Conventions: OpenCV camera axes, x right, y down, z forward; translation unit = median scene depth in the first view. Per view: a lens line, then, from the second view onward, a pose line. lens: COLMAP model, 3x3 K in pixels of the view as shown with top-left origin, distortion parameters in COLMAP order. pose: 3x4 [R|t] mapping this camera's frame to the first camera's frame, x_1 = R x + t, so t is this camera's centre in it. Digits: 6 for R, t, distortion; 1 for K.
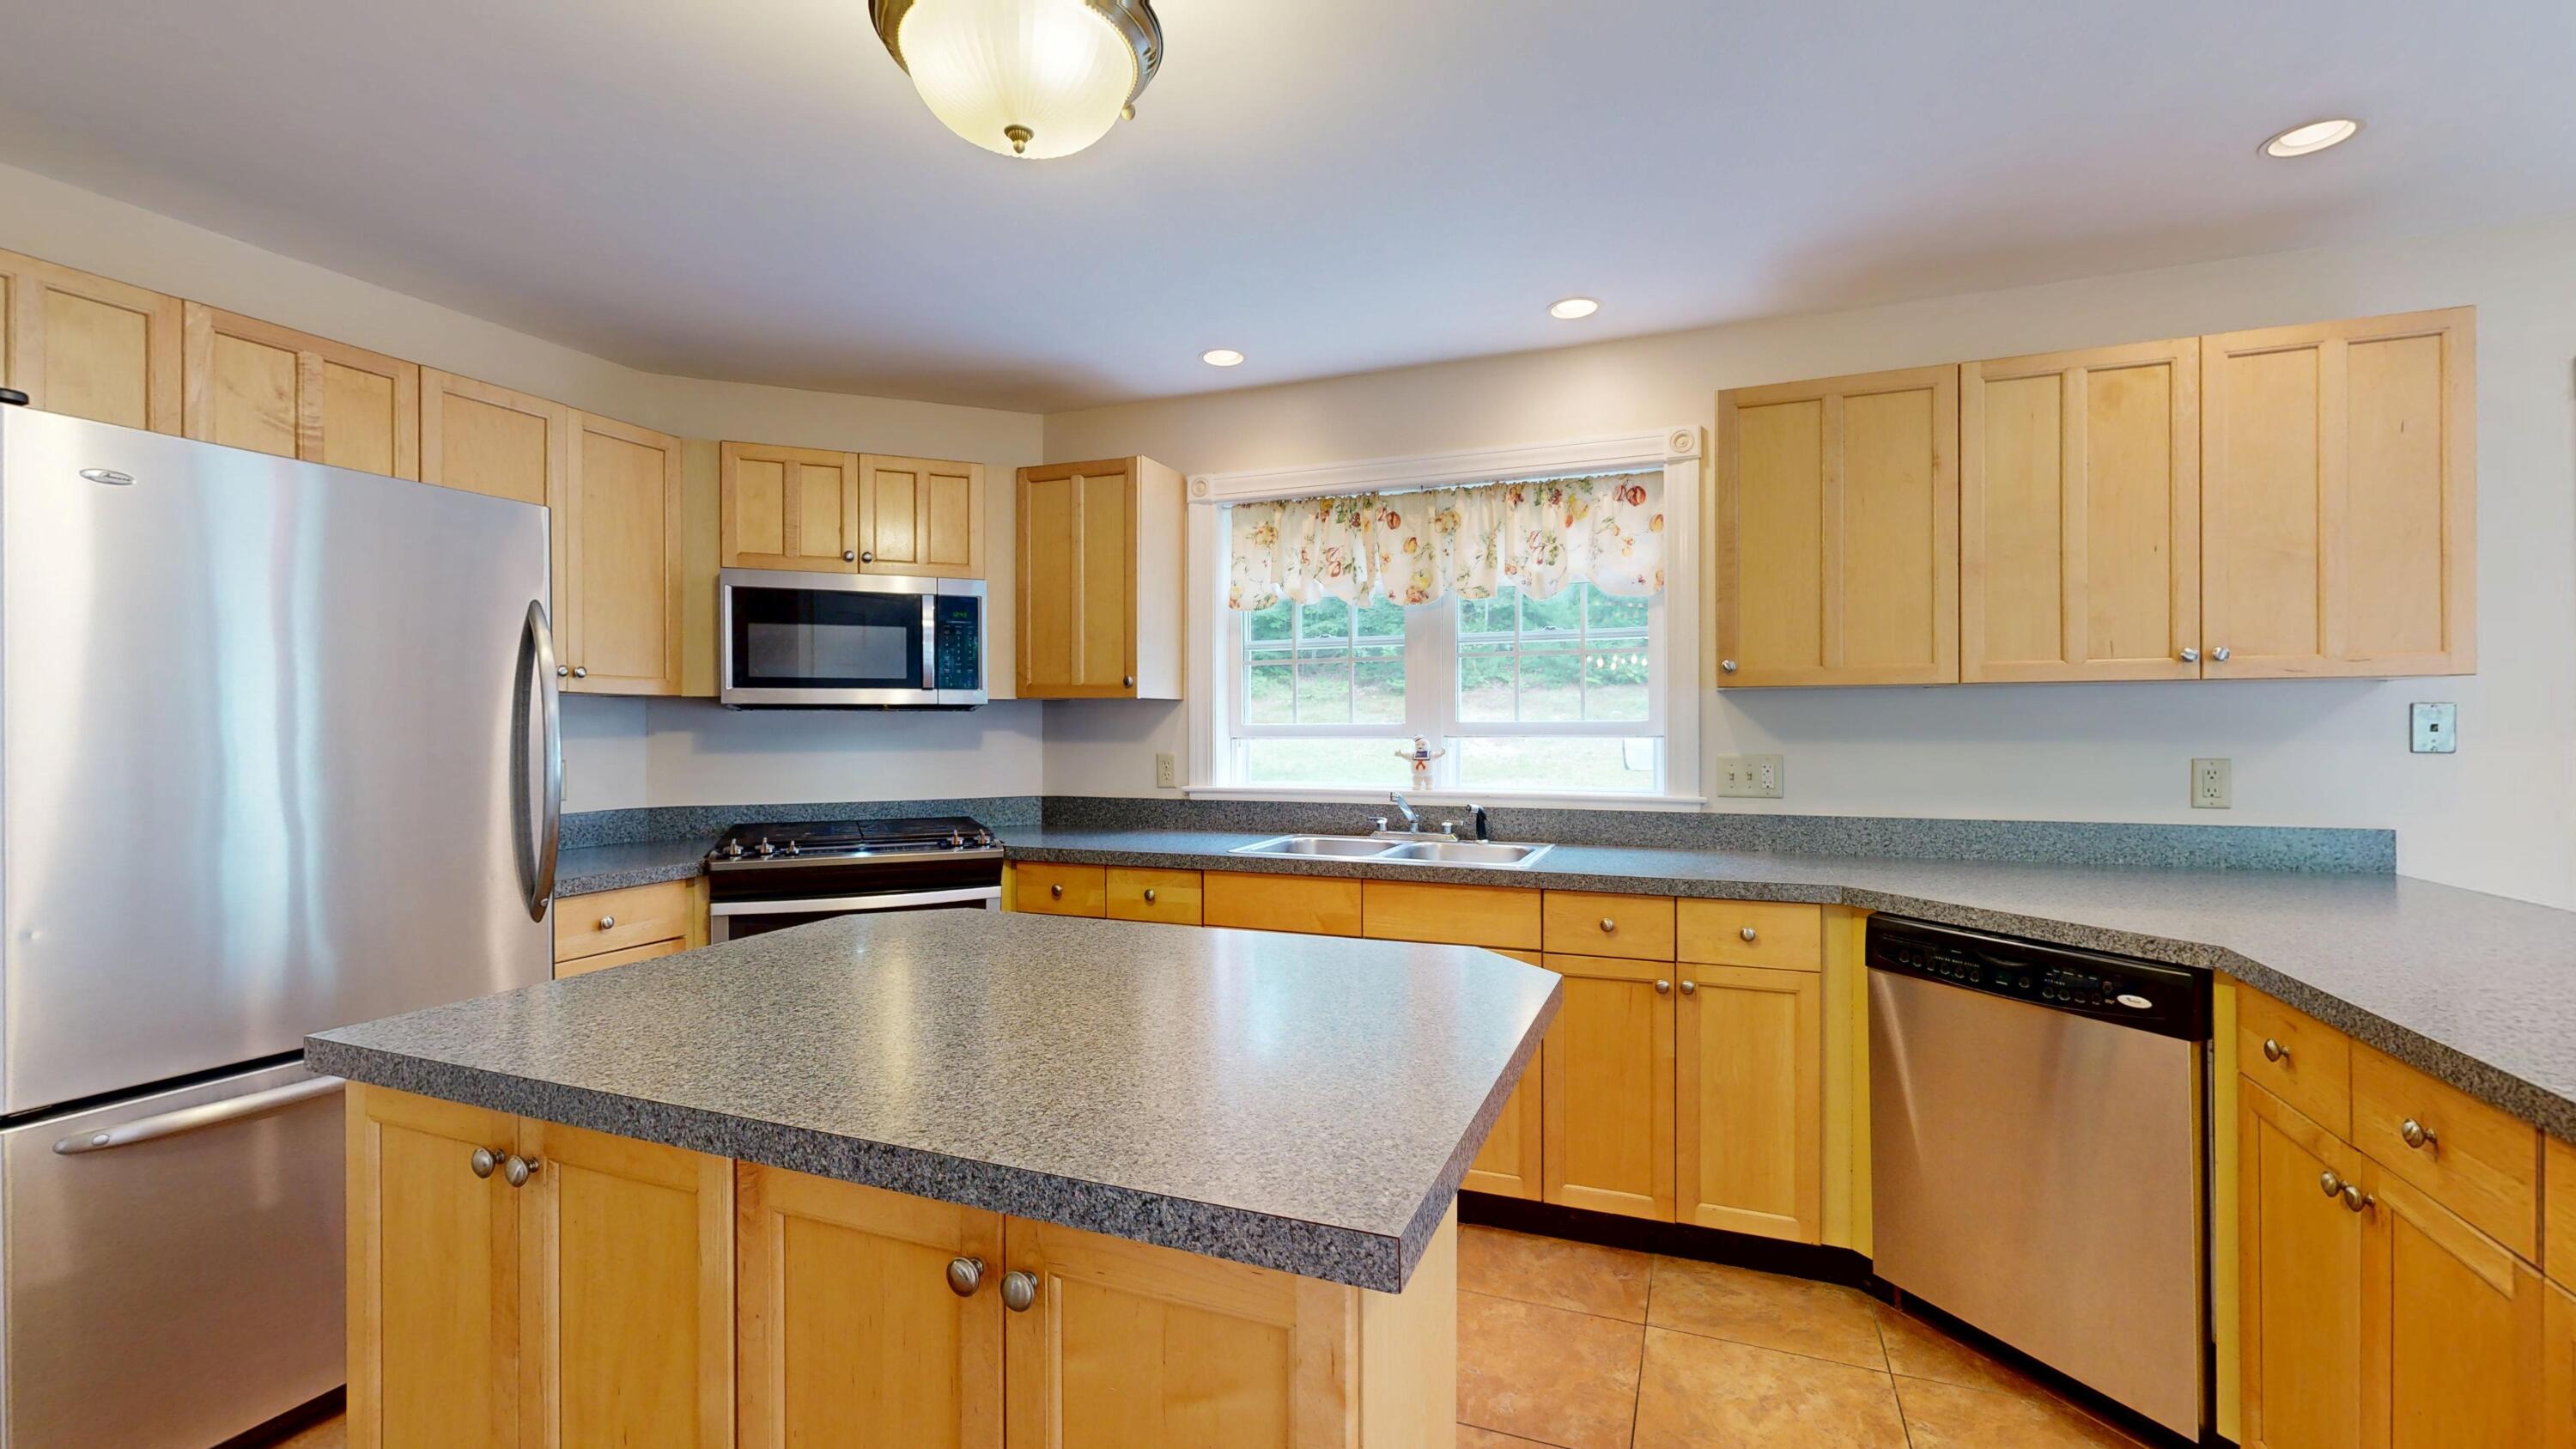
lens RADIAL K [[1073.0, 0, 1292.2], [0, 1073.0, 733.0], [0, 0, 1]] dist [0.000109, 0.000318]
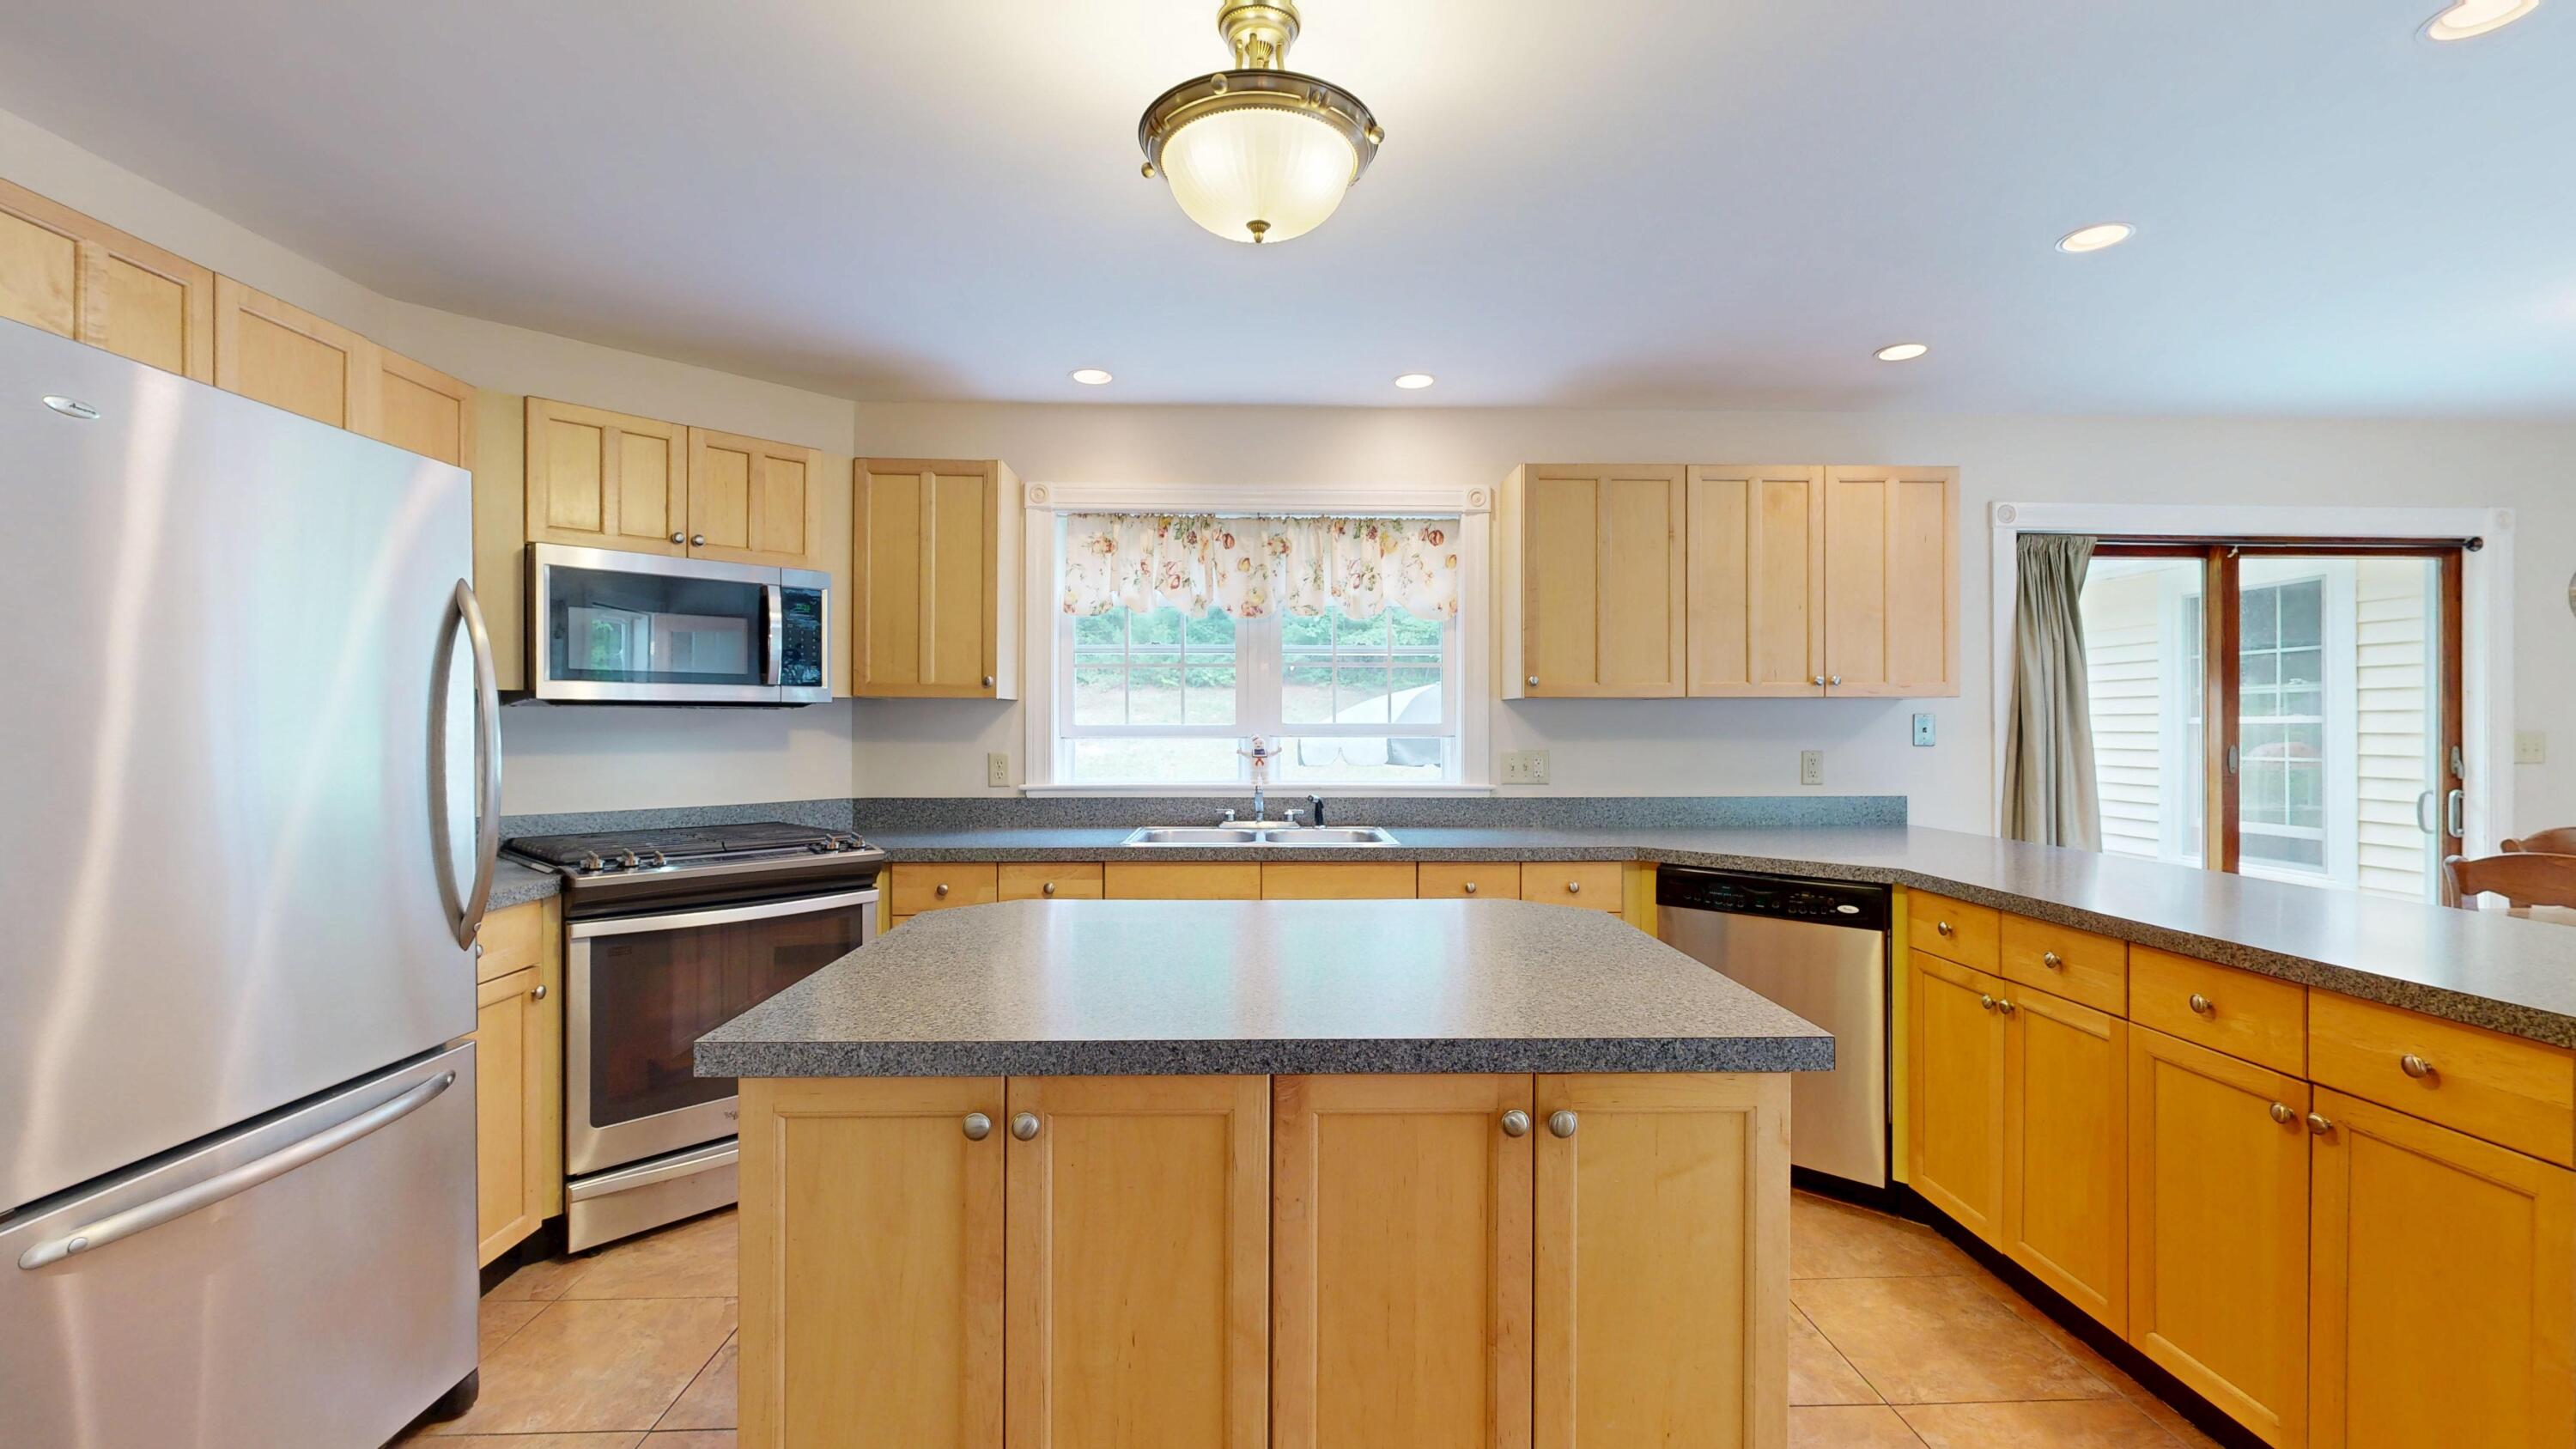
lens RADIAL K [[1073.0, 0, 1290.8], [0, 1073.0, 730.7], [0, 0, 1]] dist [0.000109, 0.000318]
pose [[0.915202, 0.001559, 0.402992, -0.317997], [-0.000837, 0.999998, -0.001967, -0.000219], [-0.402994, 0.001462, 0.915202, -0.044206]]
